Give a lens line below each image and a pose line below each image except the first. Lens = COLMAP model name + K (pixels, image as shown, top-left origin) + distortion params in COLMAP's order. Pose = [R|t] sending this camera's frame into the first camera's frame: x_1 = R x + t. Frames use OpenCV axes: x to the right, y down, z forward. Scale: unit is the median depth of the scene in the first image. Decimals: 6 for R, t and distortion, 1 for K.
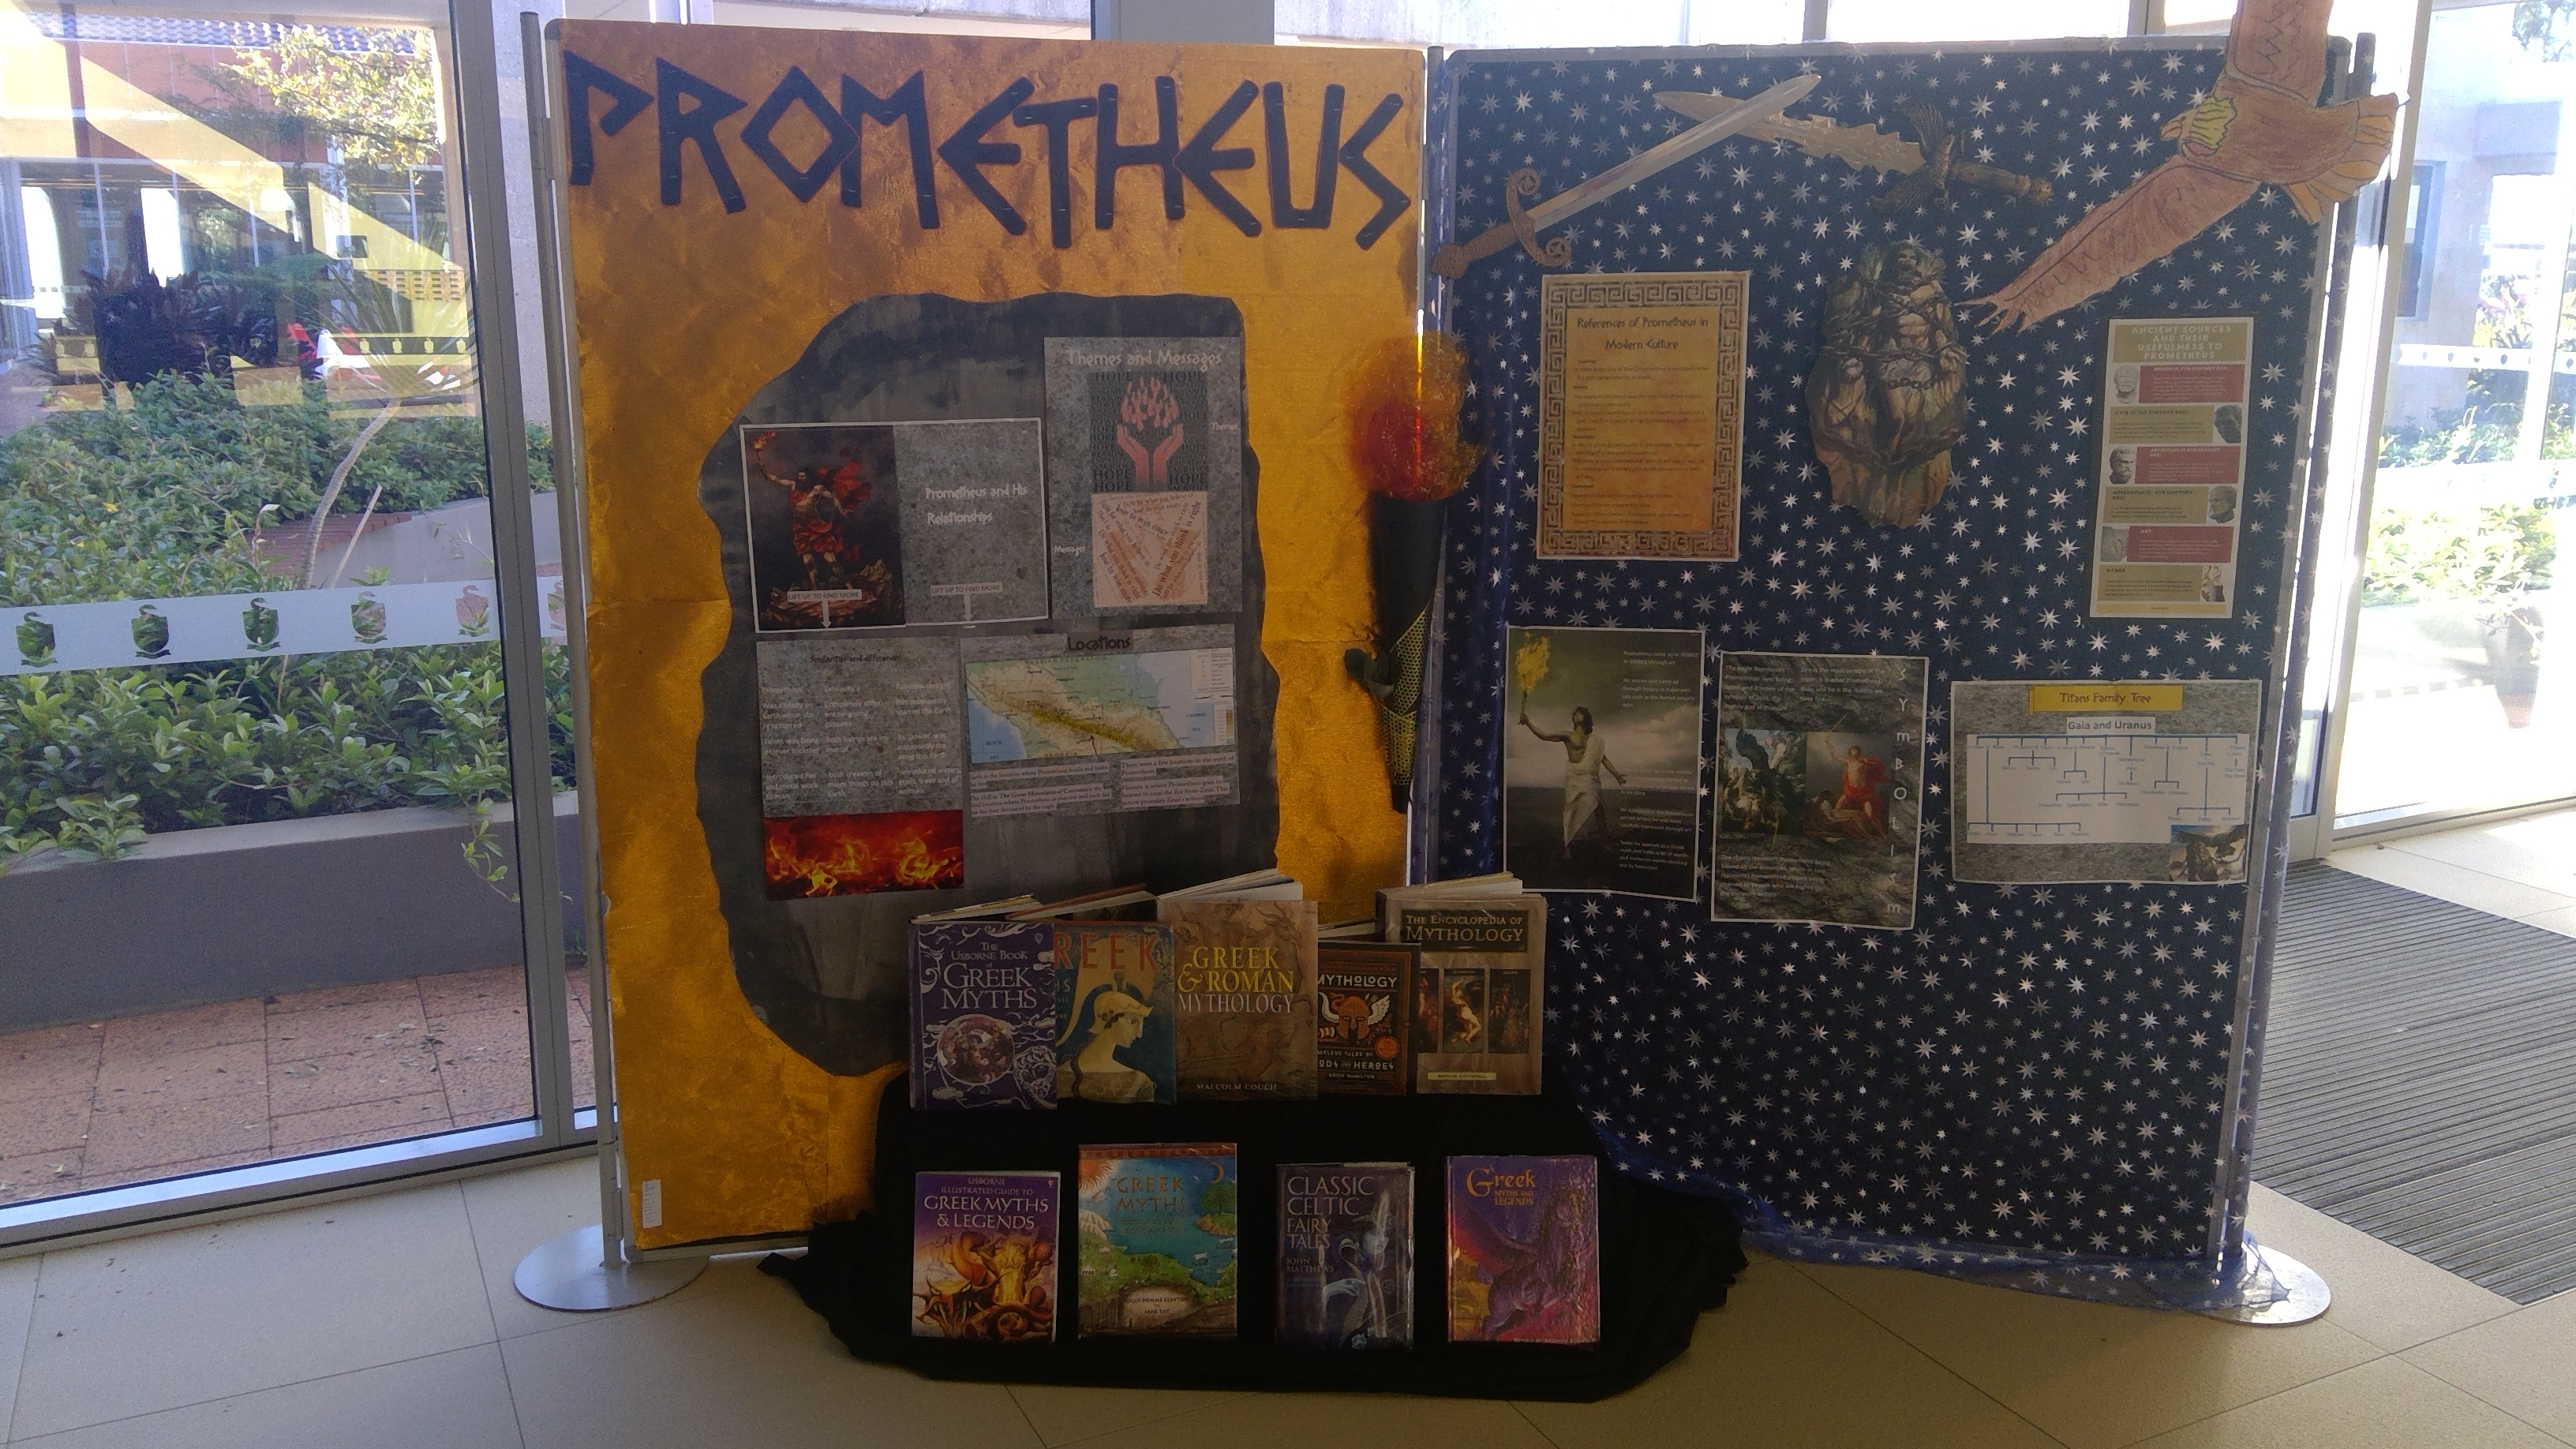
lens RADIAL K [[2088.5, 0, 1271.8], [0, 2088.5, 639.0], [0, 0, 1]] dist [0.129570, -0.183793]
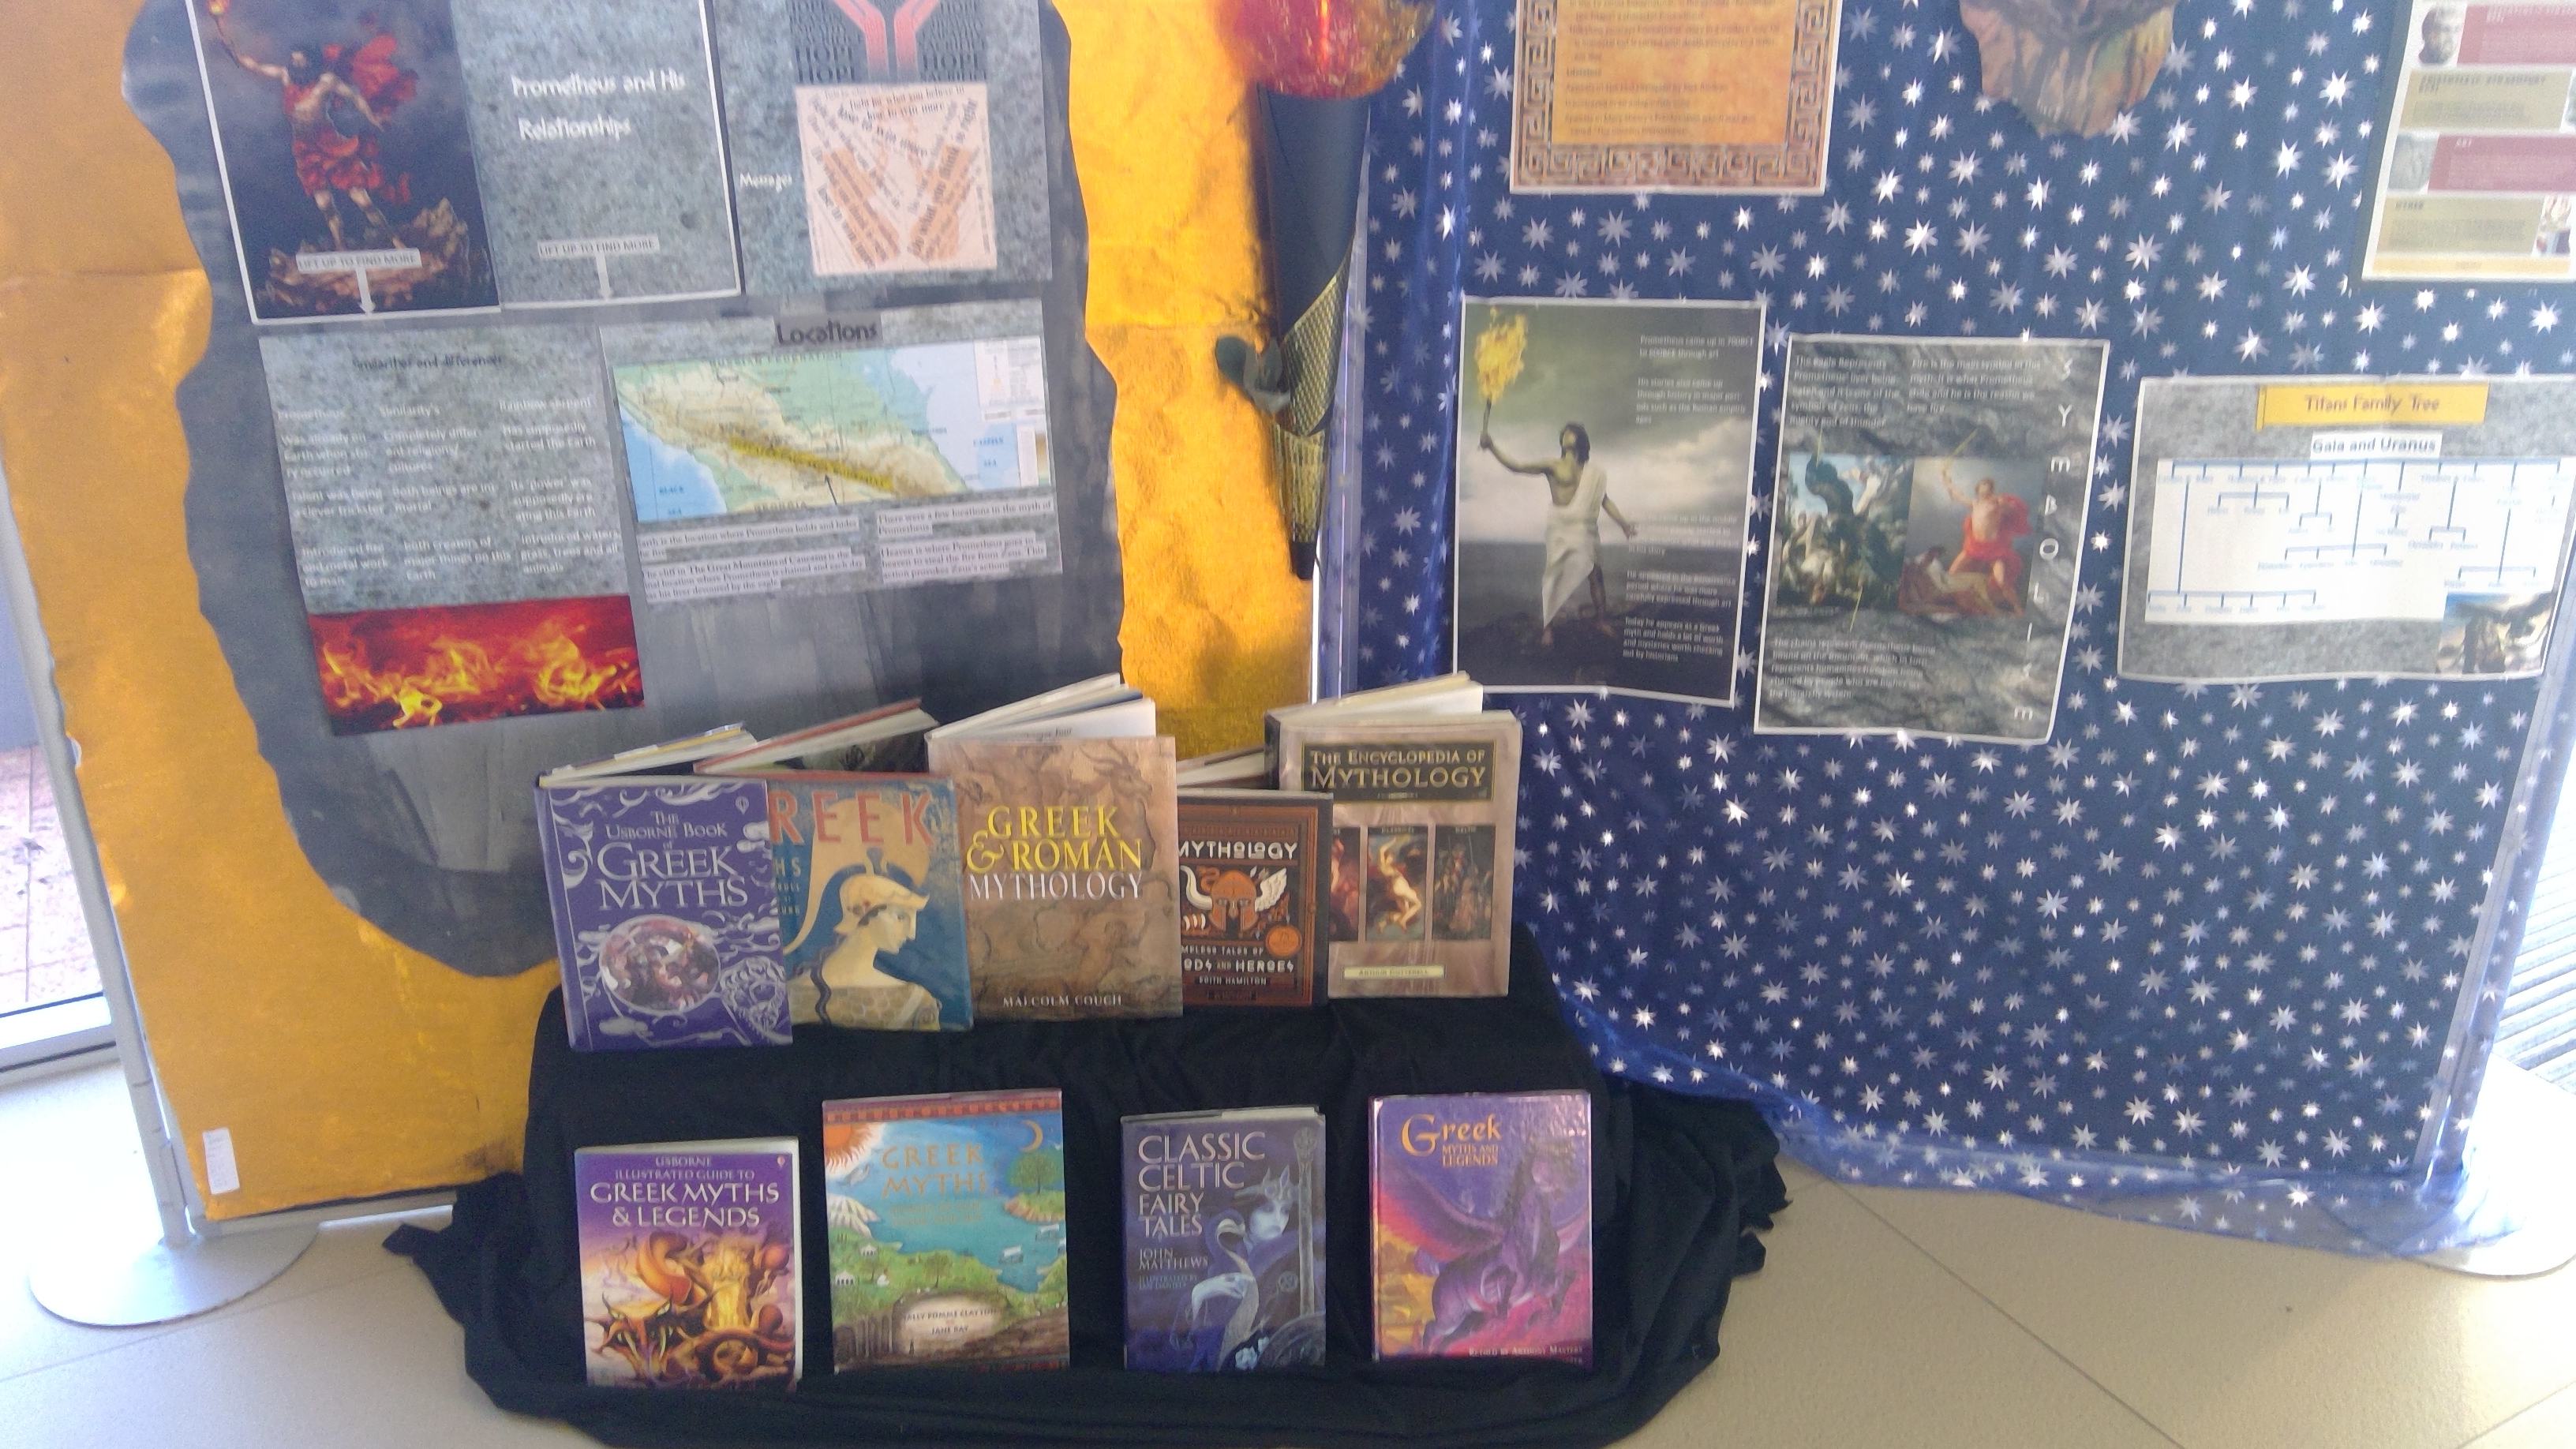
lens RADIAL K [[2106.0, 0, 1307.4], [0, 2106.0, 687.0], [0, 0, 1]] dist [0.139257, -0.273844]
pose [[0.998324, -0.021143, 0.053867, 0.027133], [0.009446, 0.977918, 0.208776, -0.026992], [-0.057091, -0.207917, 0.976479, 0.346884]]
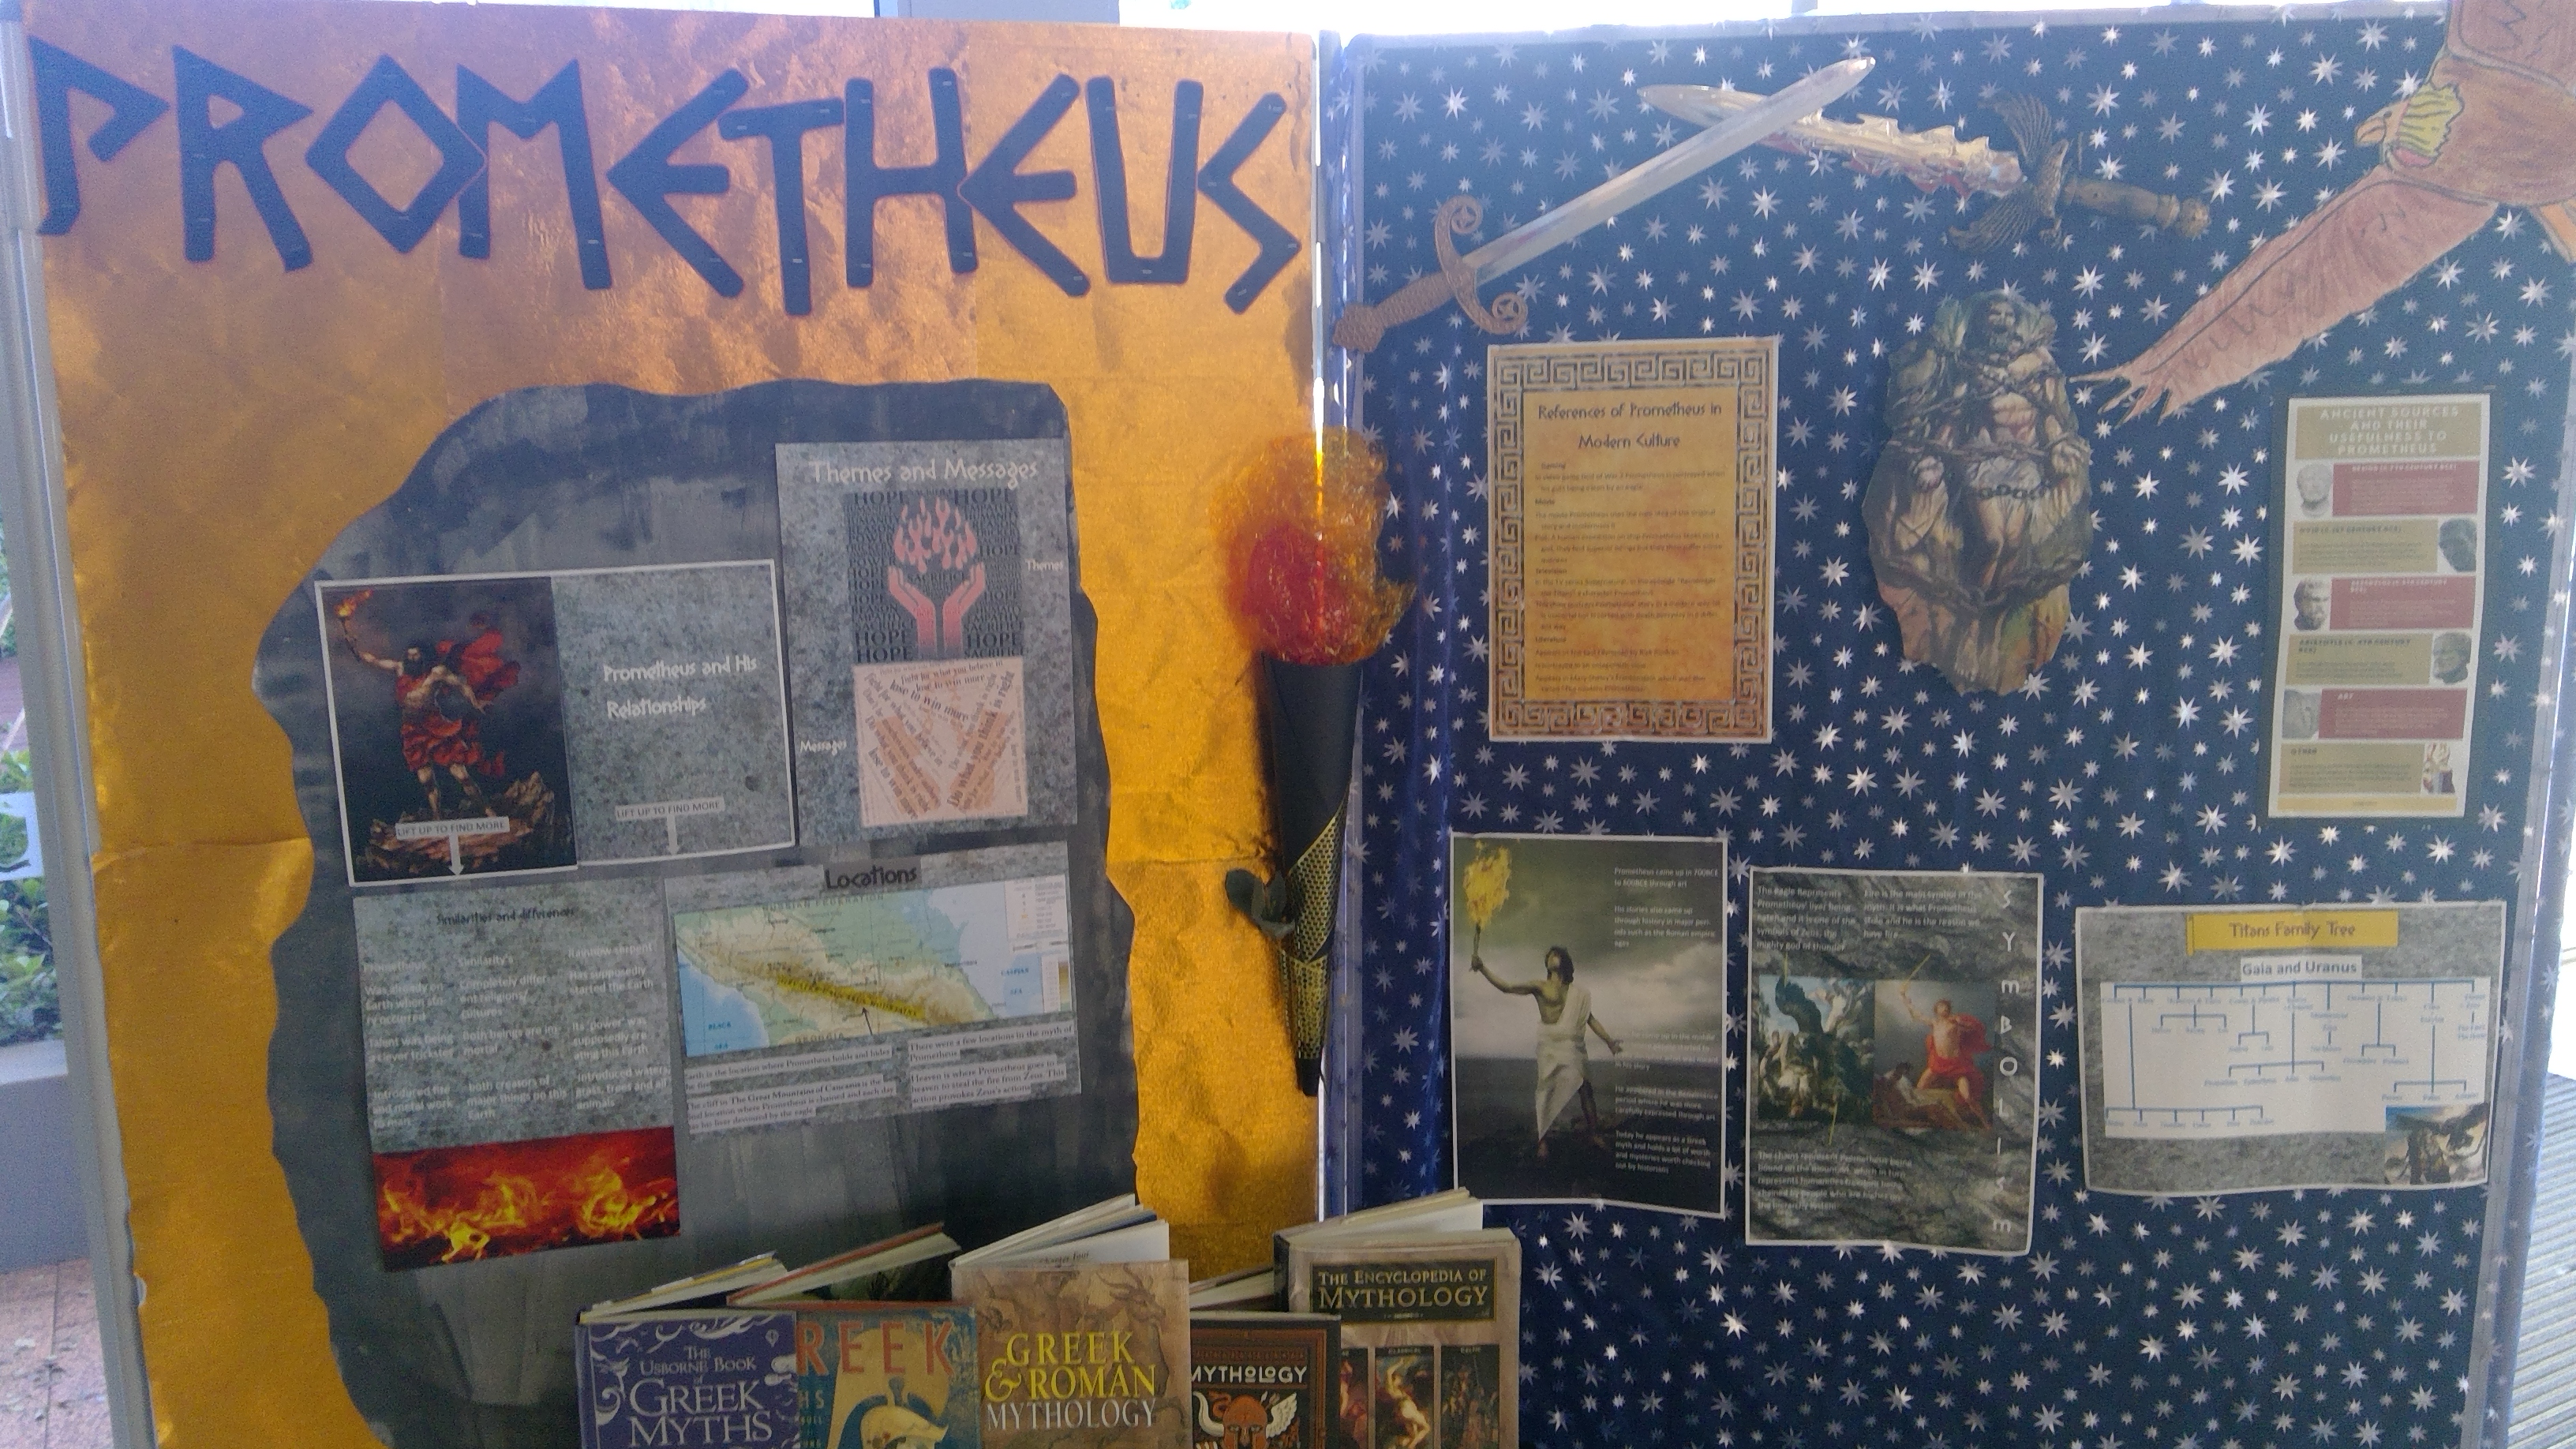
lens RADIAL K [[2085.7, 0, 1301.7], [0, 2085.7, 657.6], [0, 0, 1]] dist [0.139949, -0.253136]
pose [[0.998282, -0.022666, 0.054022, 0.025381], [0.023793, 0.999511, -0.020295, -0.055192], [-0.053536, 0.021546, 0.998333, 0.299315]]
